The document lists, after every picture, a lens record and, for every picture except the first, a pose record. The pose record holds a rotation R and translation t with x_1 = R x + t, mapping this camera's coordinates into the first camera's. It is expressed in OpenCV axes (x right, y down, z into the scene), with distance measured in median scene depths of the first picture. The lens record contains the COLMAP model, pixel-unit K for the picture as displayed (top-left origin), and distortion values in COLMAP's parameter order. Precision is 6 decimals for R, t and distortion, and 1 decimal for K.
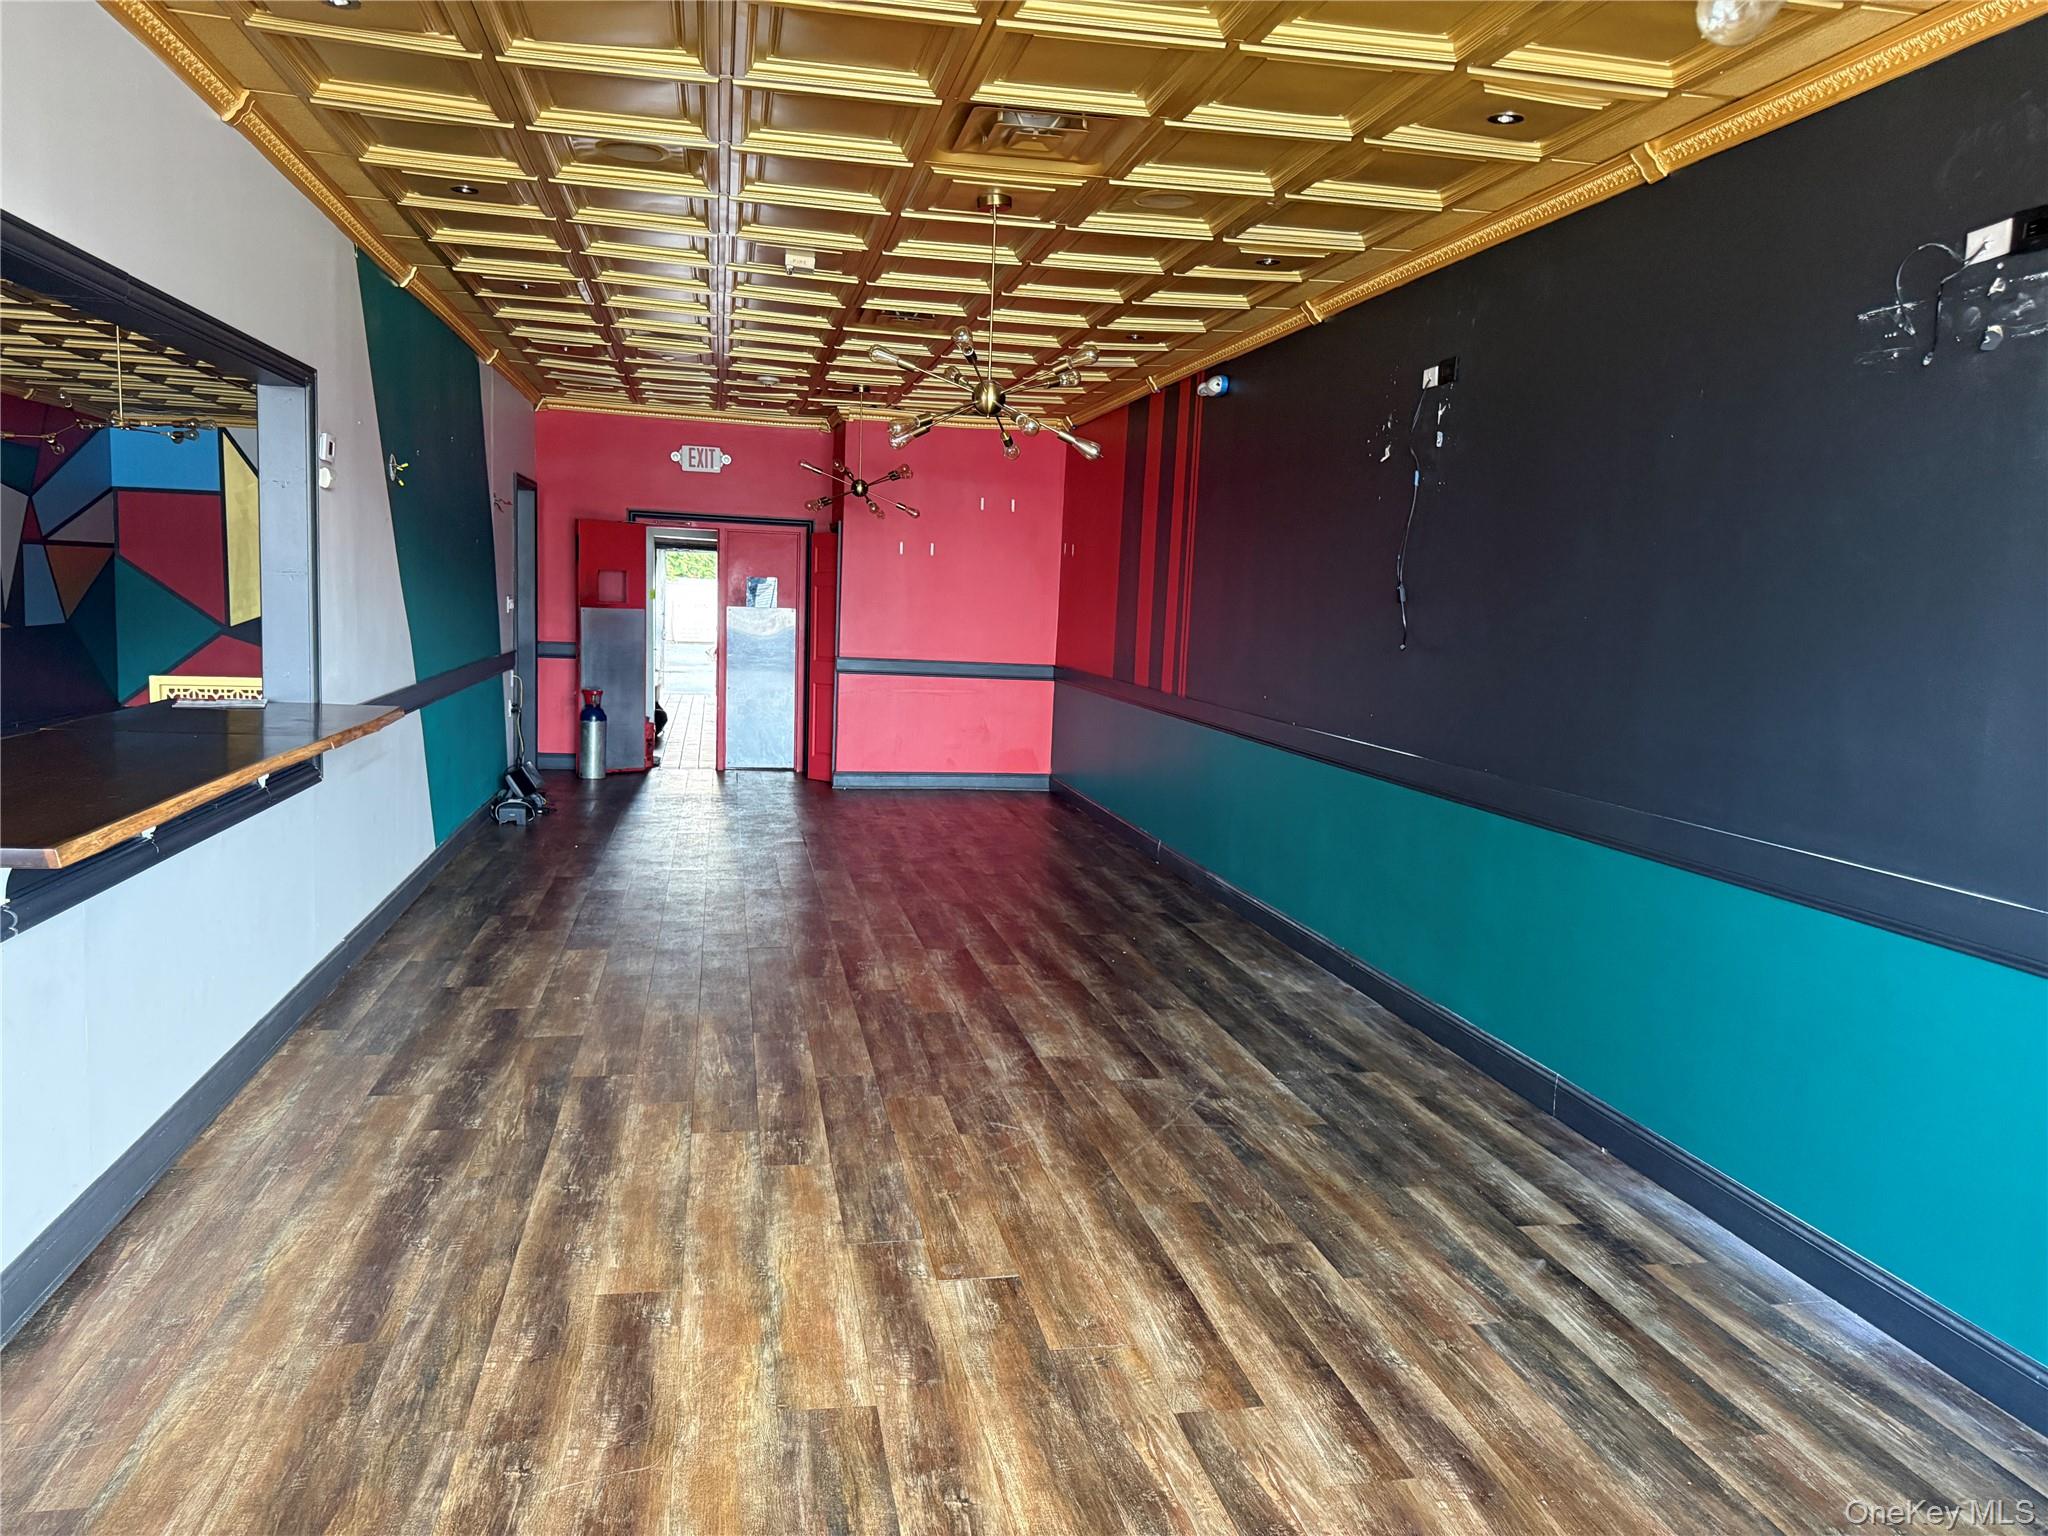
lens RADIAL K [[1450.6, 0, 1016.9], [0, 1450.6, 762.6], [0, 0, 1]] dist [0.056755, -0.067597]
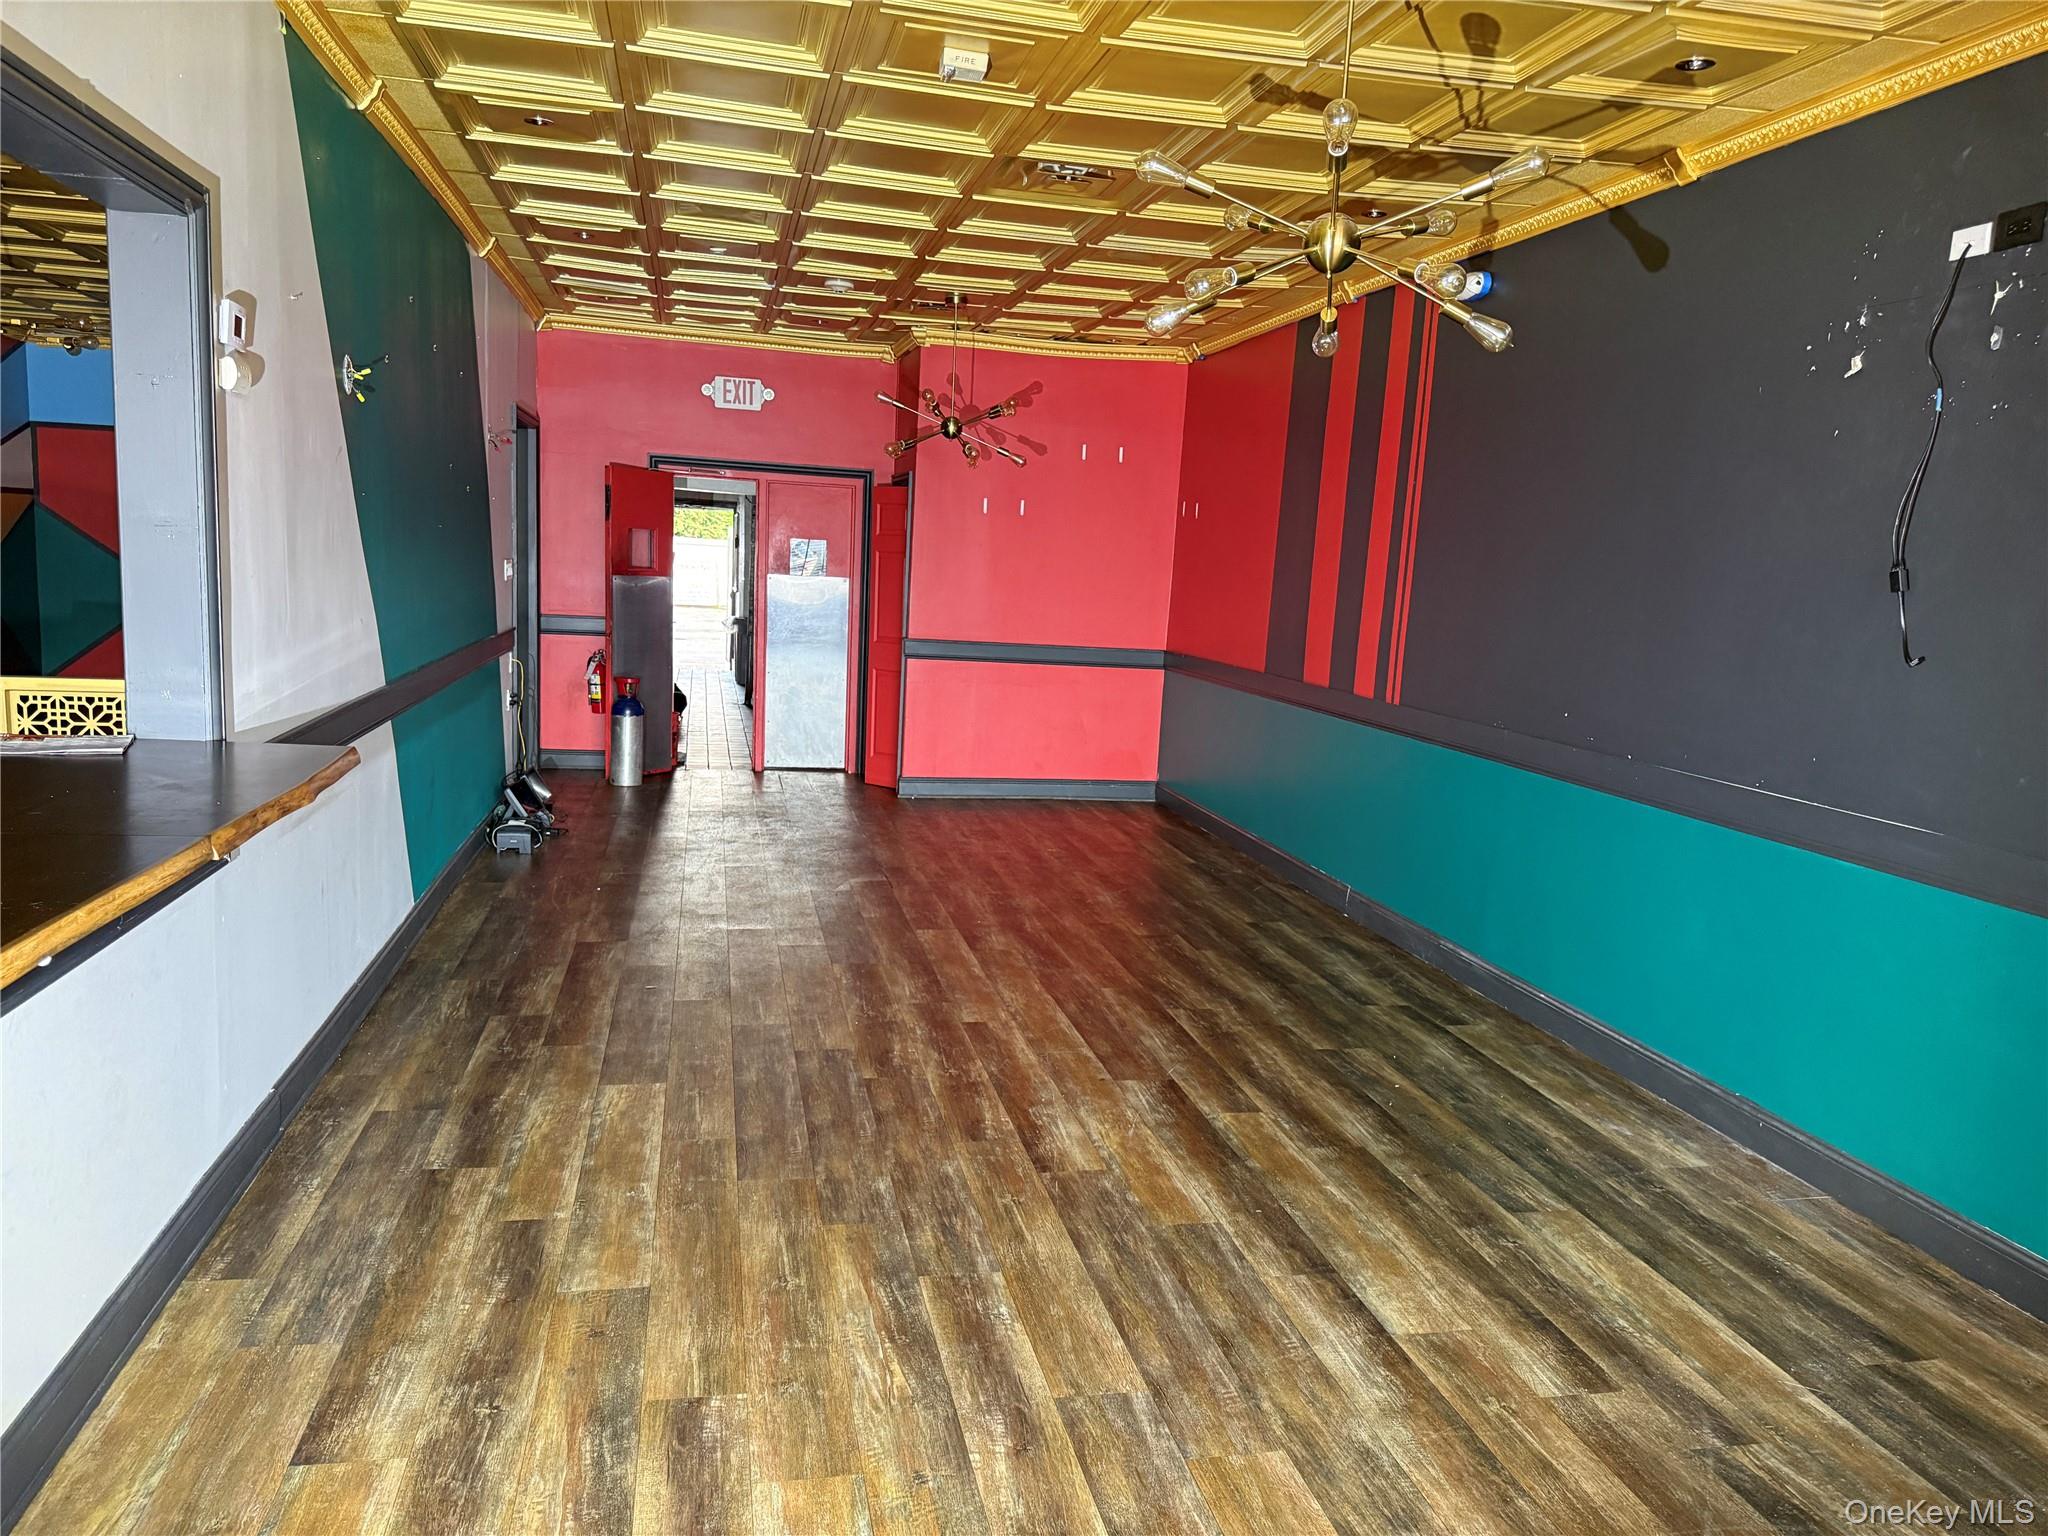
lens RADIAL K [[1450.6, 0, 1006.4], [0, 1450.6, 776.7], [0, 0, 1]] dist [0.056755, -0.067597]
pose [[0.999940, 0.010323, 0.003531, -0.114358], [-0.010439, 0.999342, 0.034725, -0.039197], [-0.003170, -0.034760, 0.999391, 0.294541]]
